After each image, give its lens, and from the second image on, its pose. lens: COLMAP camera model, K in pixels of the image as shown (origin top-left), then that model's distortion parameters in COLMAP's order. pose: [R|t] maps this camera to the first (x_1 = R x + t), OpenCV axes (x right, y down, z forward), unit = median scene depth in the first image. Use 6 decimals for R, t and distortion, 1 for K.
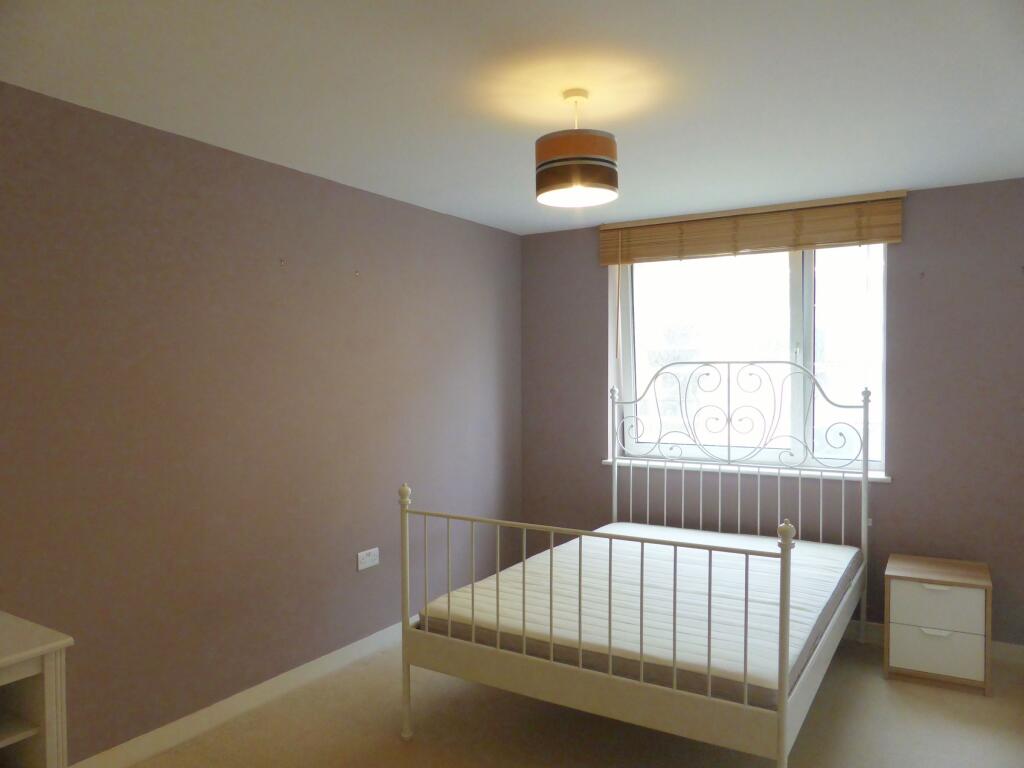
lens RADIAL K [[728.0, 0, 512.0], [0, 728.0, 384.0], [0, 0, 1]] dist [-0.058276, 0.001908]
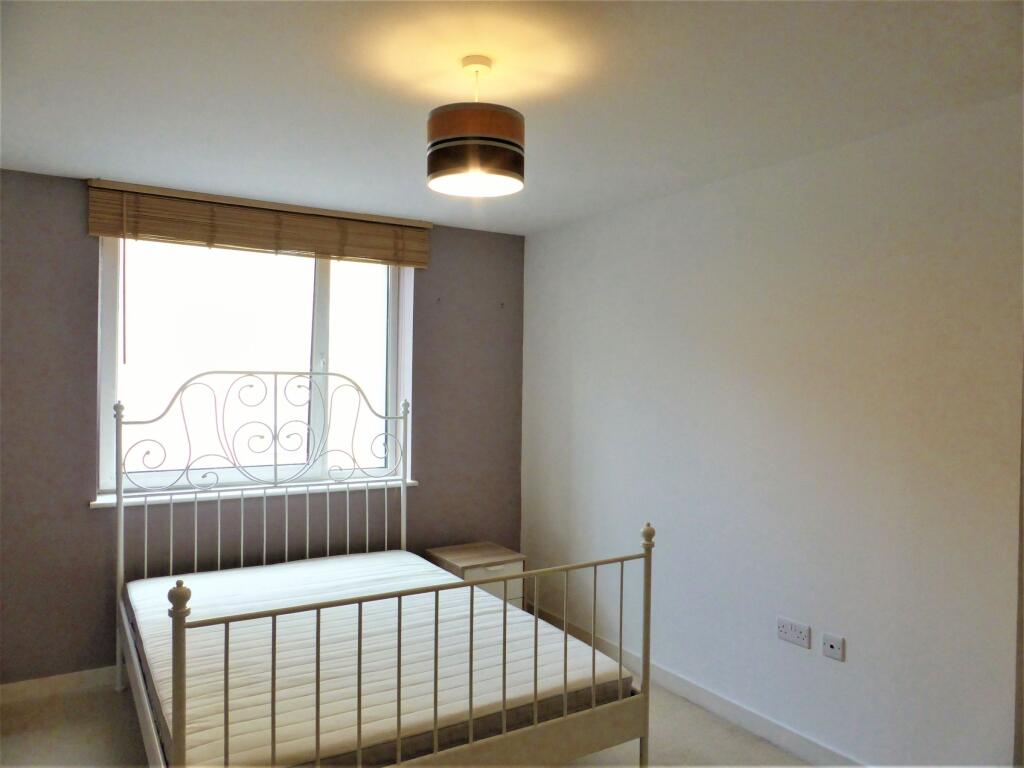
lens RADIAL K [[736.4, 0, 512.0], [0, 736.4, 384.0], [0, 0, 1]] dist [-0.002985, -0.000727]
pose [[0.465584, 0.003132, 0.884998, -0.373364], [-0.007453, 0.999972, 0.000382, -0.018600], [-0.884972, -0.006774, 0.465594, 0.314594]]
